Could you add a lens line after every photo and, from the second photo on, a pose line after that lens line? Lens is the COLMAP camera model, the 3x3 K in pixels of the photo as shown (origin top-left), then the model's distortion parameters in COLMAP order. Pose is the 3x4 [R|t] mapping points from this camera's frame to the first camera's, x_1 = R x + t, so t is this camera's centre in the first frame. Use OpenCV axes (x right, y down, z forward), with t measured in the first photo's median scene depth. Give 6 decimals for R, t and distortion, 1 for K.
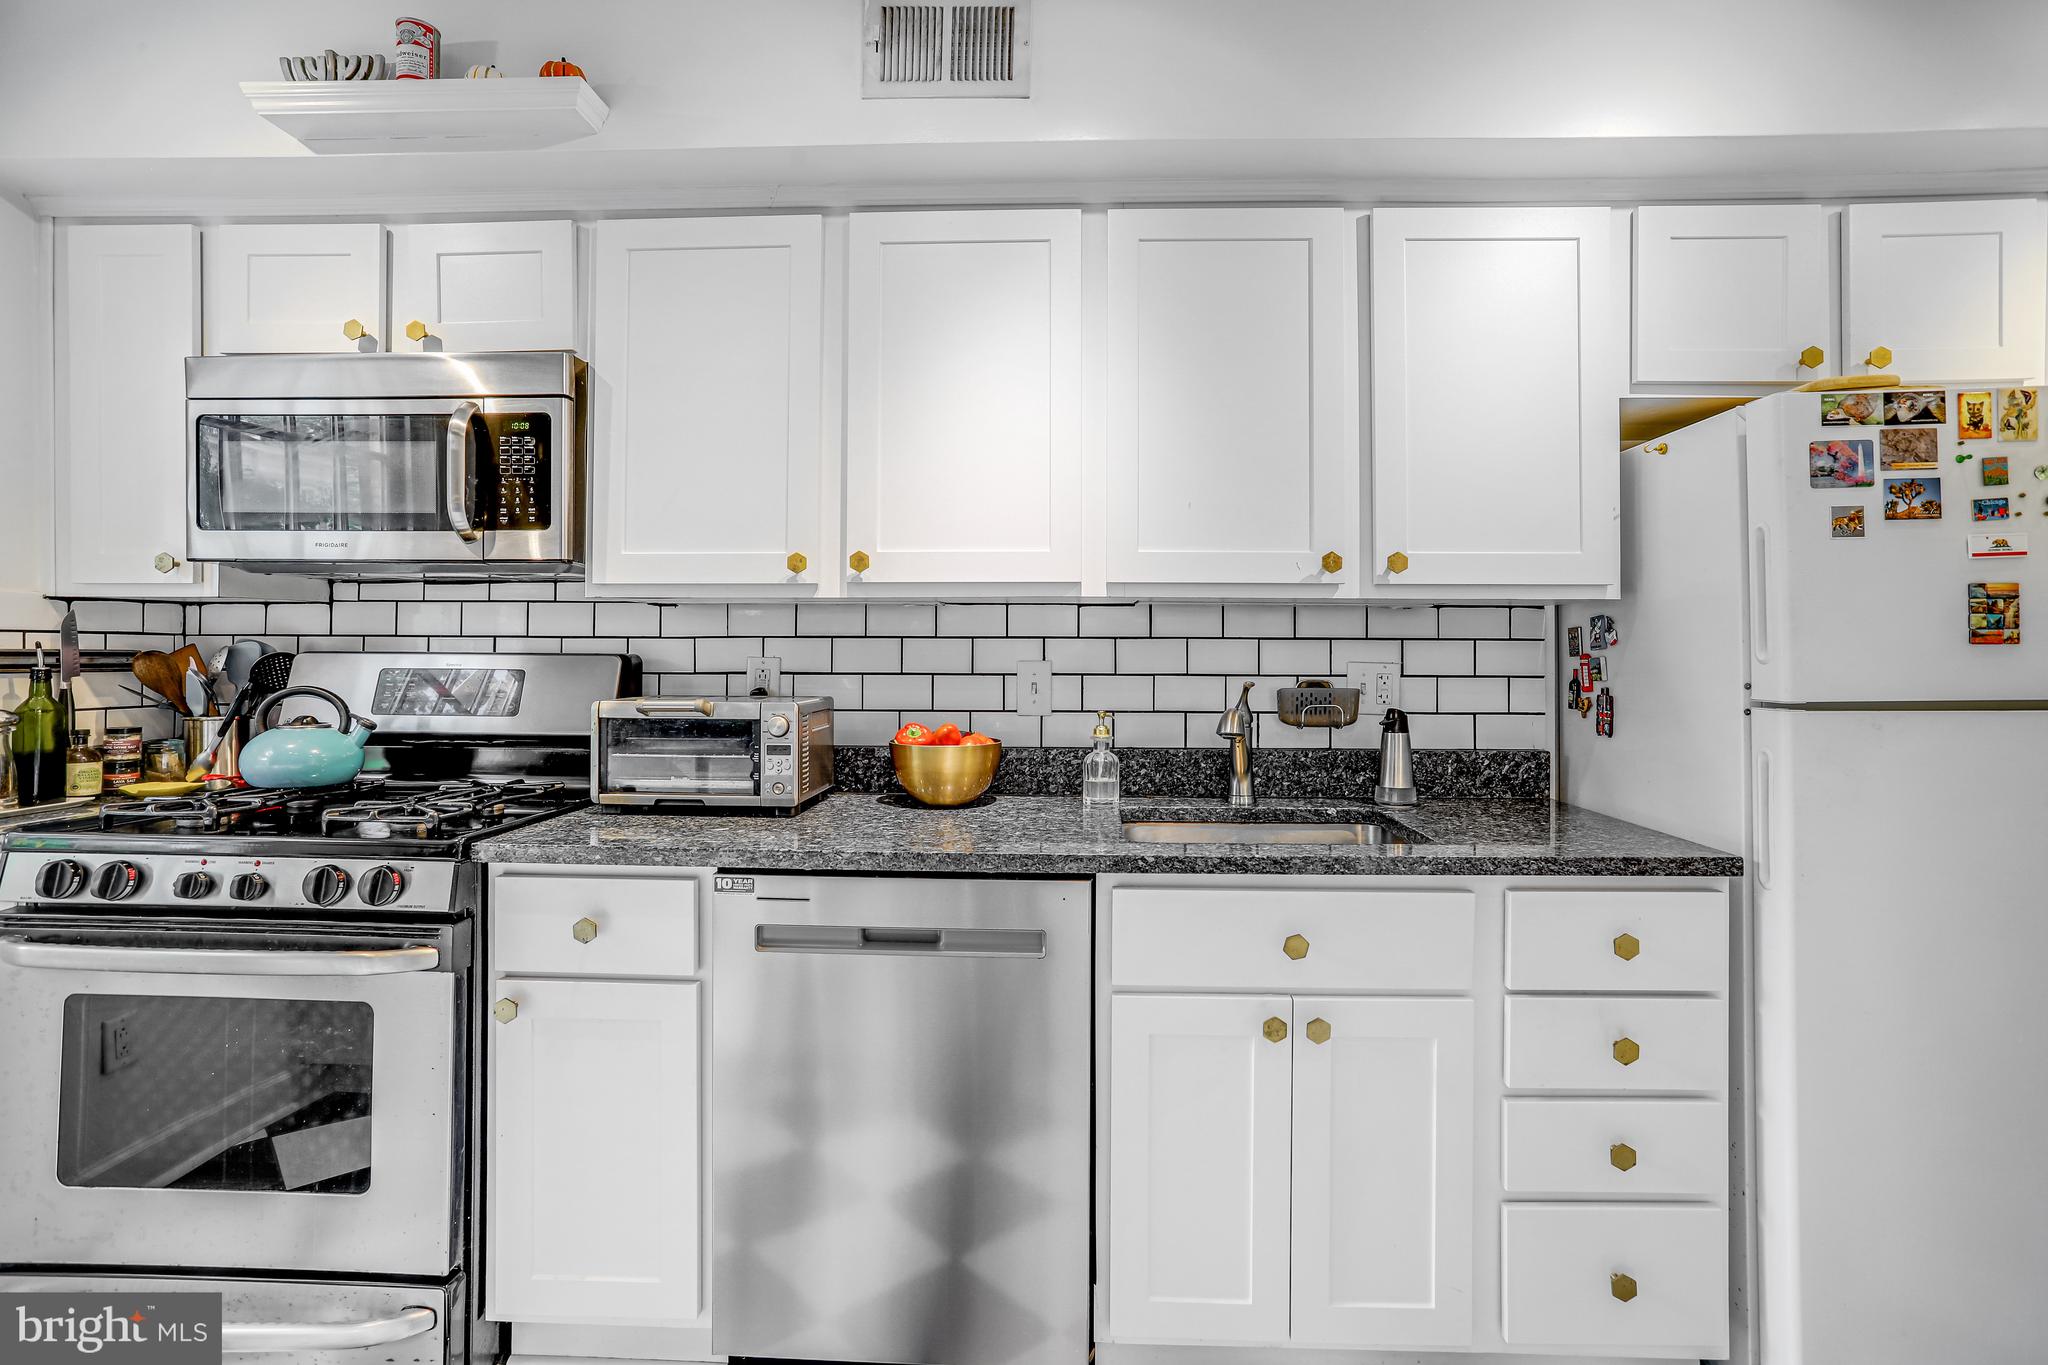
lens RADIAL K [[1012.5, 0, 1025.2], [0, 1012.5, 638.9], [0, 0, 1]] dist [-0.030496, 0.015384]
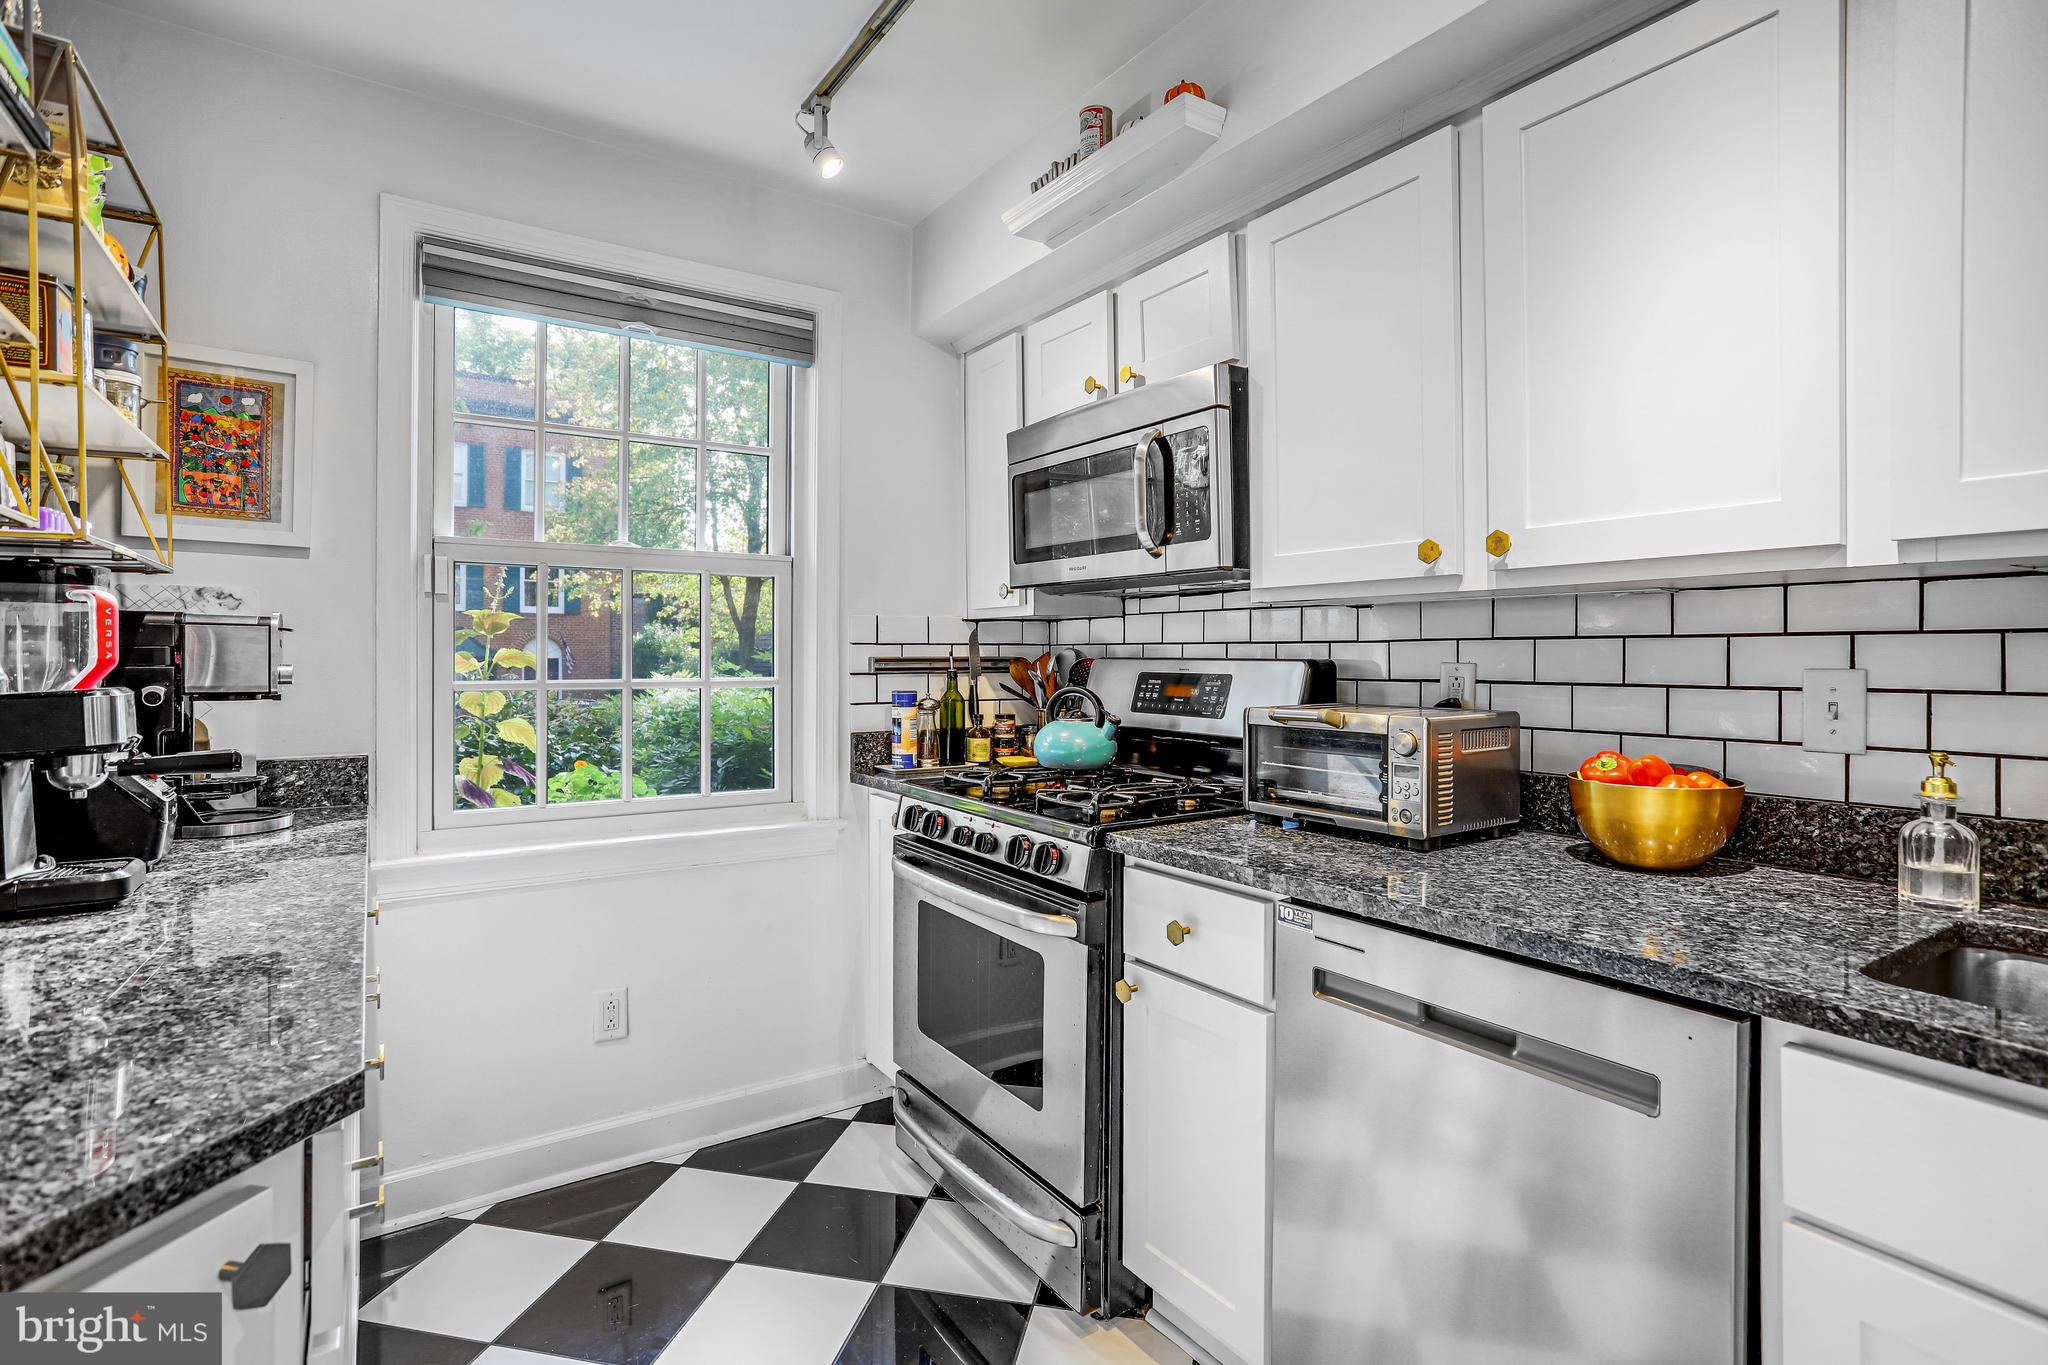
lens RADIAL K [[1012.5, 0, 1026.6], [0, 1012.5, 647.8], [0, 0, 1]] dist [-0.030496, 0.015384]
pose [[0.598565, -0.010249, -0.801009, 0.235924], [0.016172, 0.999869, -0.000708, 0.000327], [0.800911, -0.012530, 0.598652, 0.218404]]
